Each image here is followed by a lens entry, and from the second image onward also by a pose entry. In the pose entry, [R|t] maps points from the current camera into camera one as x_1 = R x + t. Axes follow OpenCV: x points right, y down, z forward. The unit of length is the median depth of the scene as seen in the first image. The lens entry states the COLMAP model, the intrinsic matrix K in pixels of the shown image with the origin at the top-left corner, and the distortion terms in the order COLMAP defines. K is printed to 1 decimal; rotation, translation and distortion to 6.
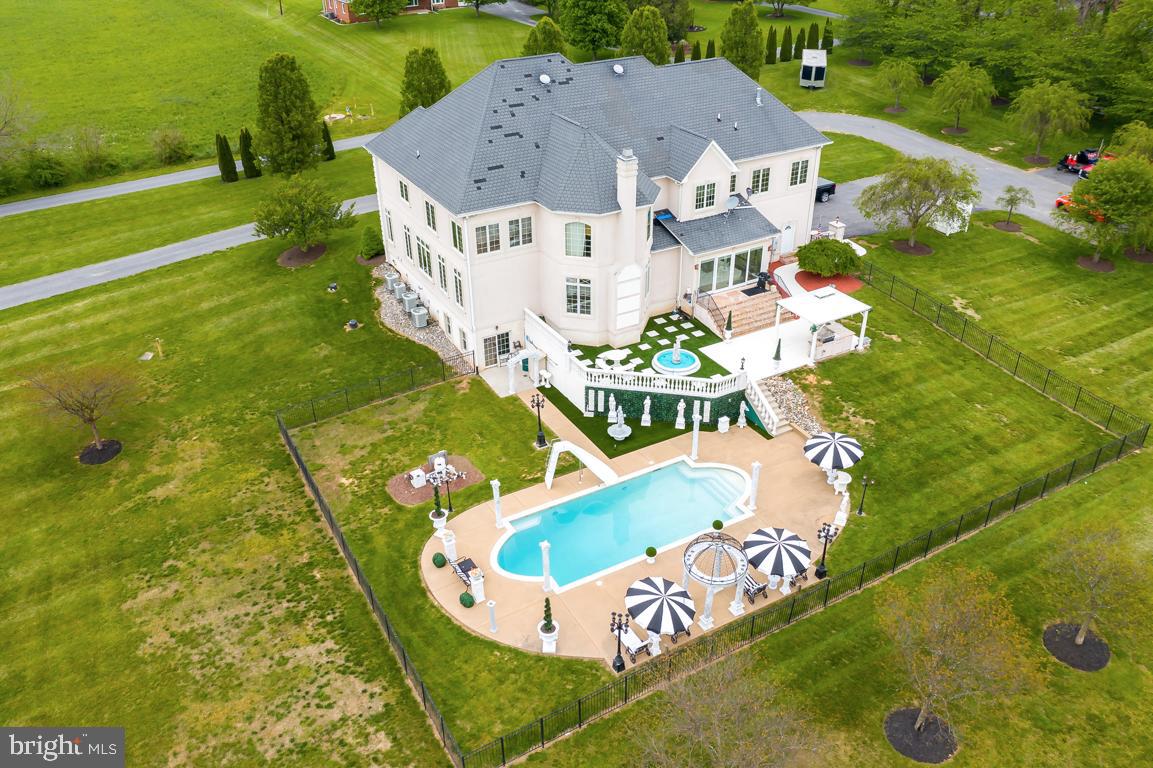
lens RADIAL K [[898.7, 0, 579.4], [0, 898.7, 368.7], [0, 0, 1]] dist [-0.007764, -0.004859]
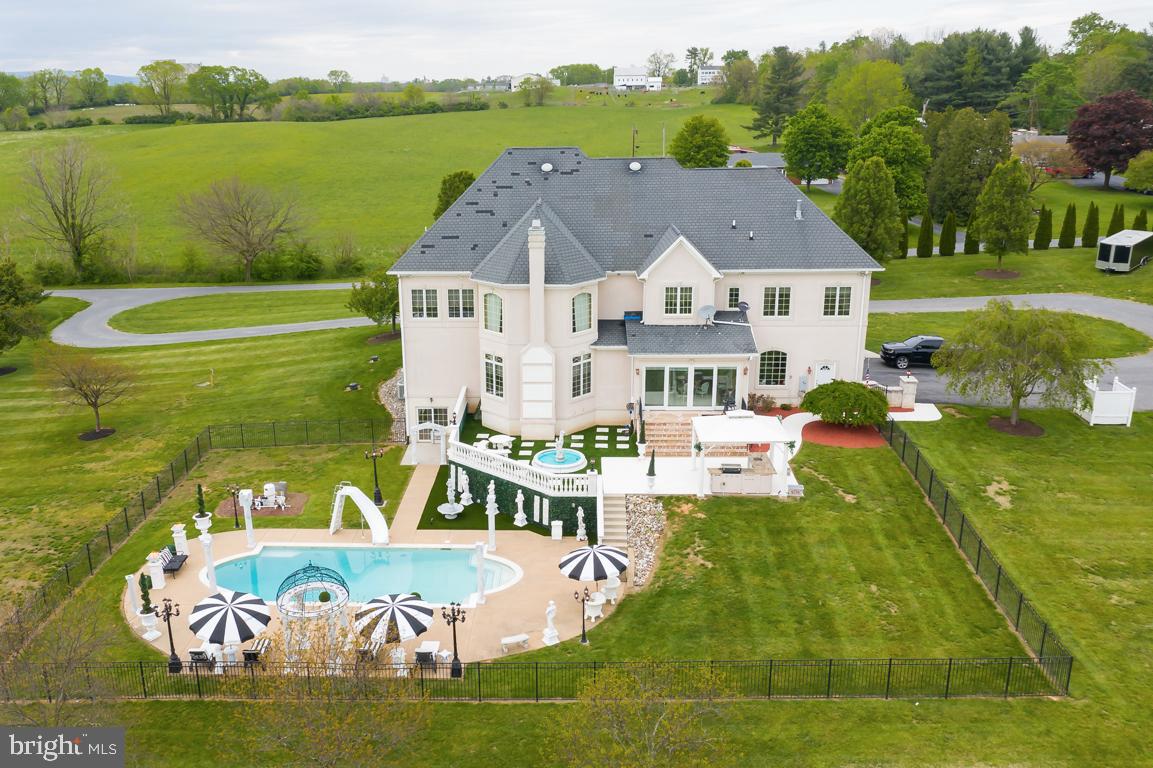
lens RADIAL K [[986.1, 0, 535.9], [0, 986.1, 379.9], [0, 0, 1]] dist [-0.004297, -0.004000]
pose [[0.850687, 0.149989, -0.503821, 0.587891], [-0.258759, 0.953752, -0.152972, 0.074073], [0.457576, 0.260500, 0.850155, 0.155100]]
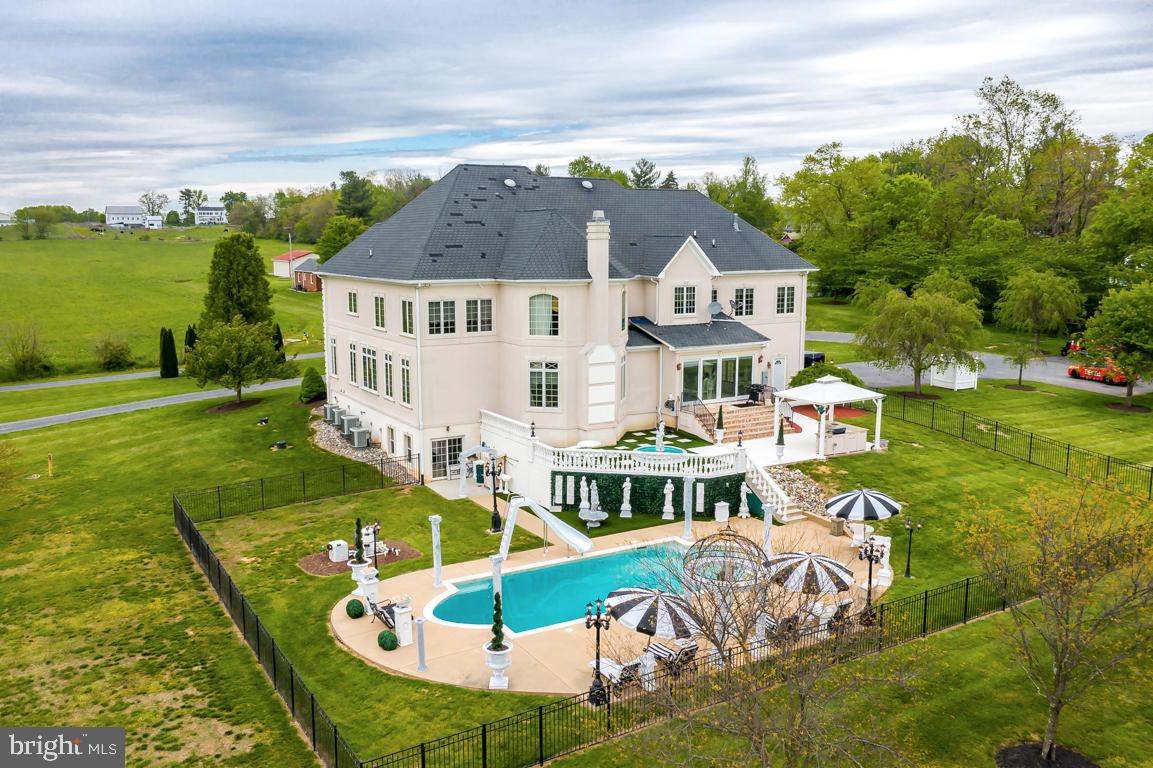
lens RADIAL K [[946.7, 0, 545.5], [0, 946.7, 382.9], [0, 0, 1]] dist [-0.007221, -0.005348]
pose [[0.999981, 0.006014, -0.001553, 0.002062], [-0.006171, 0.933610, -0.358237, 0.257831], [-0.000705, 0.358239, 0.933630, 0.159183]]
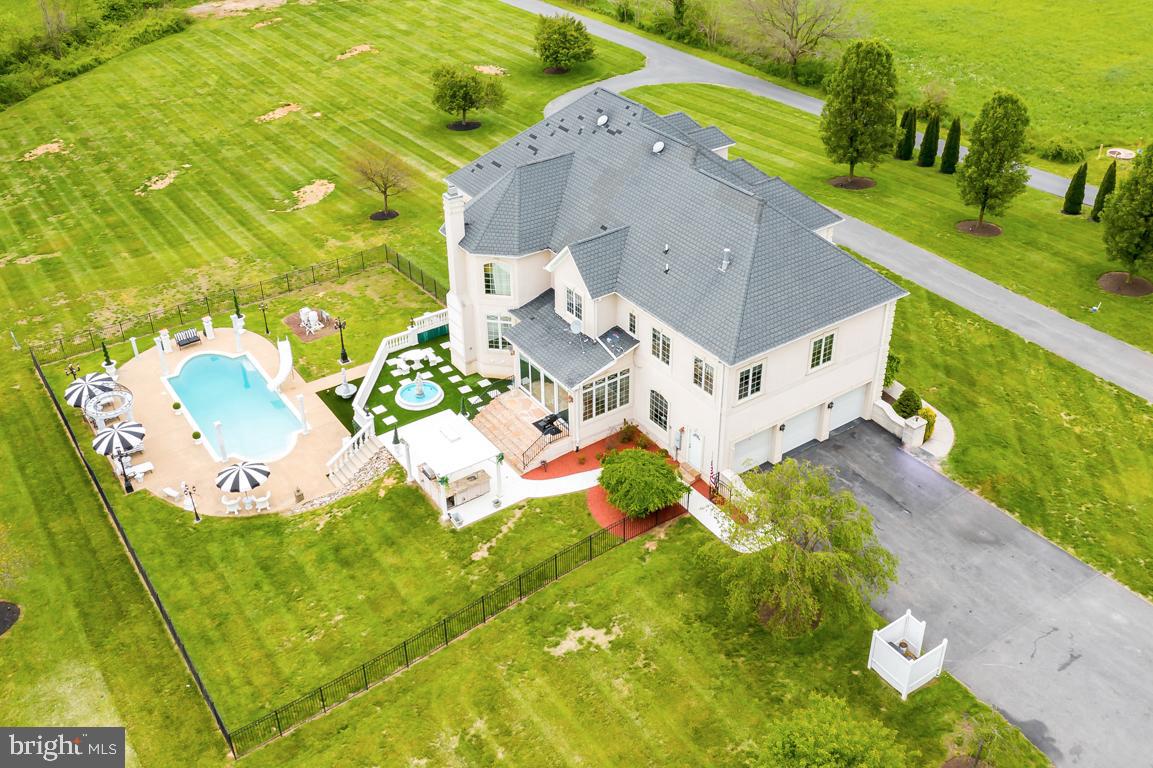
lens RADIAL K [[1101.1, 0, 579.1], [0, 1101.1, 355.6], [0, 0, 1]] dist [0.011669, 0.002405]
pose [[0.090735, 0.531667, -0.842079, 1.195274], [-0.491242, 0.759430, 0.426553, -0.687424], [0.866285, 0.374961, 0.330084, 0.763583]]
